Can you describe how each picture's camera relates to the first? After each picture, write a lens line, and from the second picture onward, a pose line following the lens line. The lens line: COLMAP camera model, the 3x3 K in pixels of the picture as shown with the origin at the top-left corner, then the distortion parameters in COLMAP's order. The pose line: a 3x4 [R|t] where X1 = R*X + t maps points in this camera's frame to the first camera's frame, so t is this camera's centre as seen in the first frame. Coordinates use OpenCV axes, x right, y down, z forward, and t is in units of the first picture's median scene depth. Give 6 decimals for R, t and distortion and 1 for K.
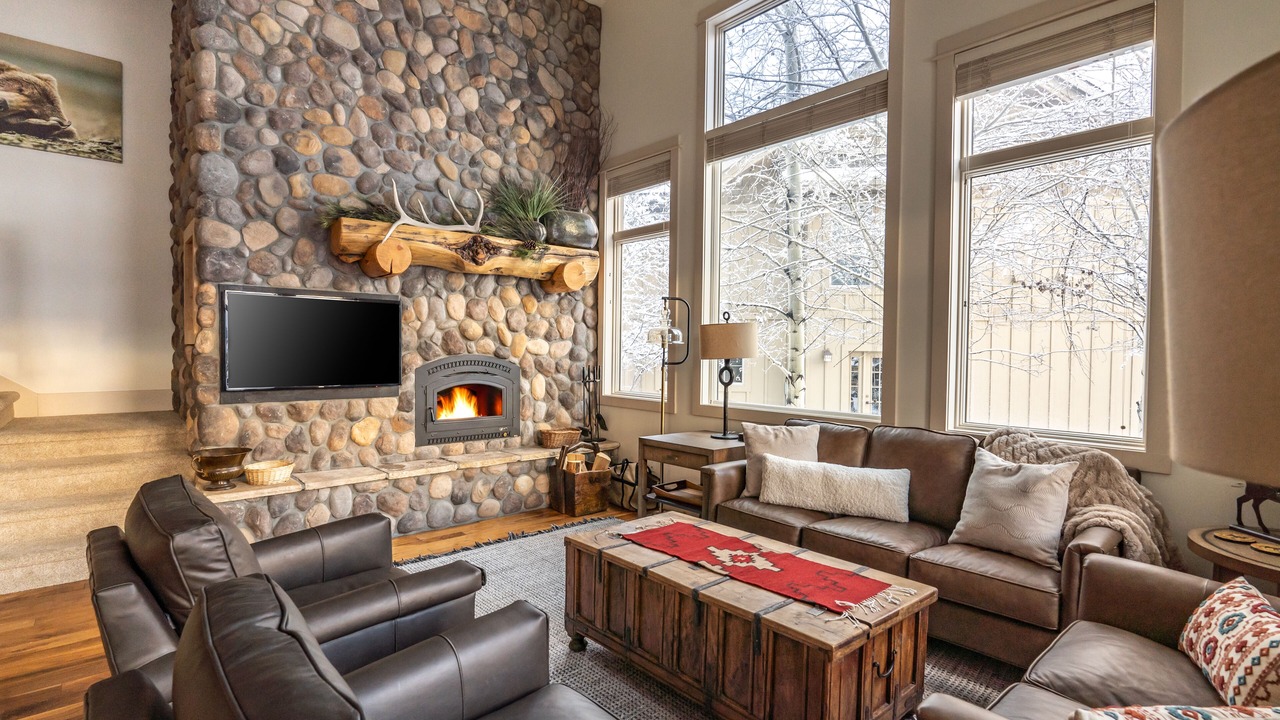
lens RADIAL K [[613.5, 0, 640.1], [0, 613.5, 357.7], [0, 0, 1]] dist [0.001365, -0.000113]
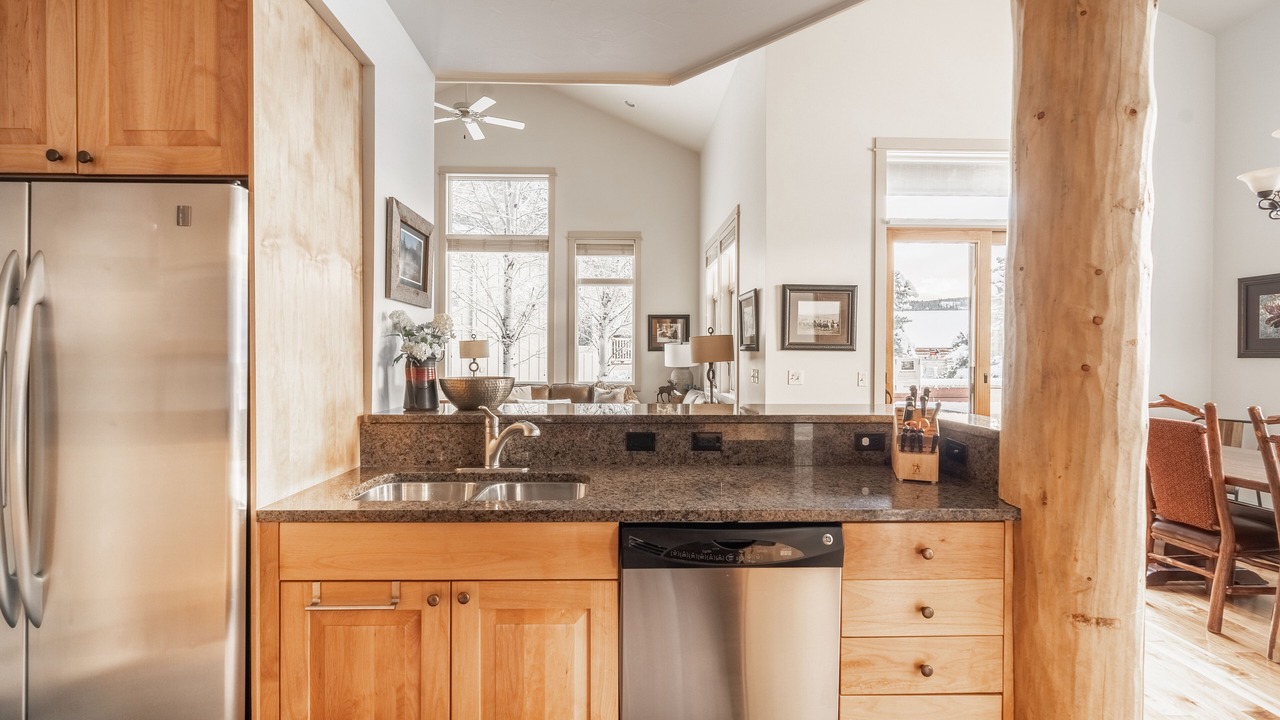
lens RADIAL K [[581.6, 0, 642.3], [0, 581.6, 360.0], [0, 0, 1]] dist [-0.002500, -0.000056]
pose [[0.634930, -0.013685, 0.772448, -0.902062], [0.010782, 0.999903, 0.008853, -0.001707], [-0.772494, 0.002708, 0.635016, -0.578448]]
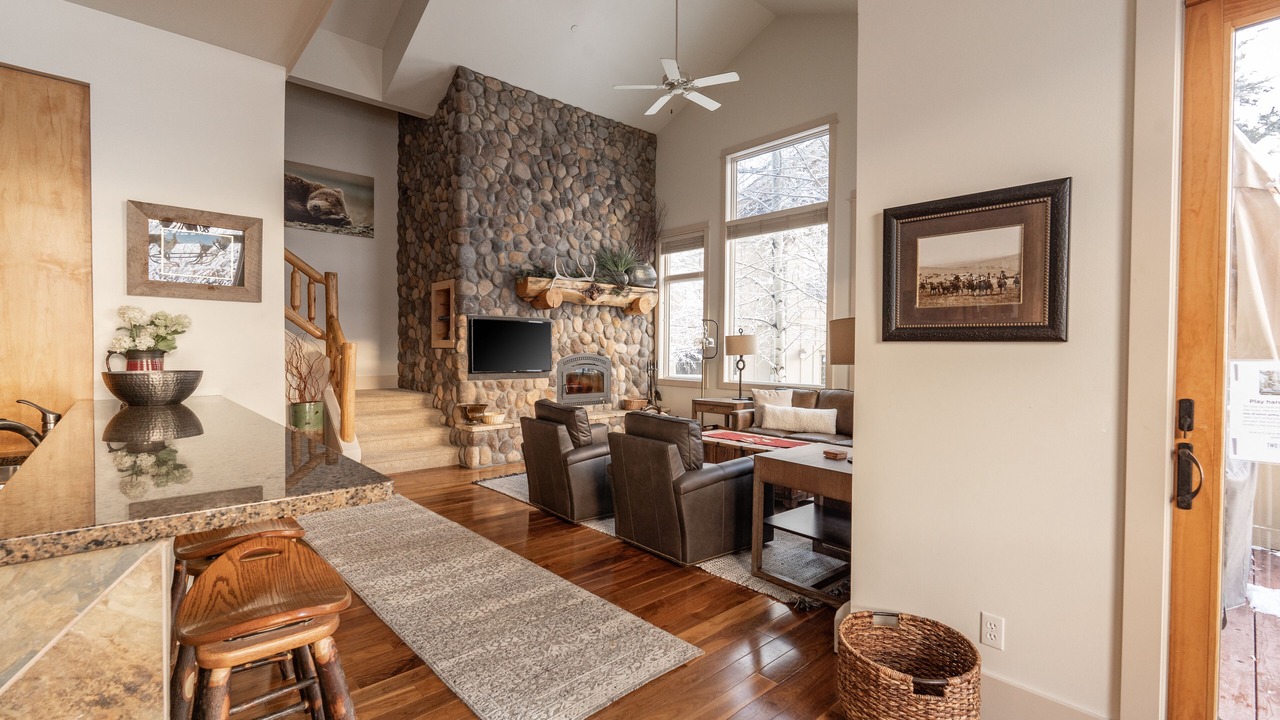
lens RADIAL K [[581.6, 0, 638.7], [0, 581.6, 354.1], [0, 0, 1]] dist [-0.002500, -0.000056]
pose [[0.999893, -0.003122, 0.014289, -0.166067], [0.003190, 0.999984, -0.004764, 0.005602], [-0.014274, 0.004809, 0.999887, -0.628672]]
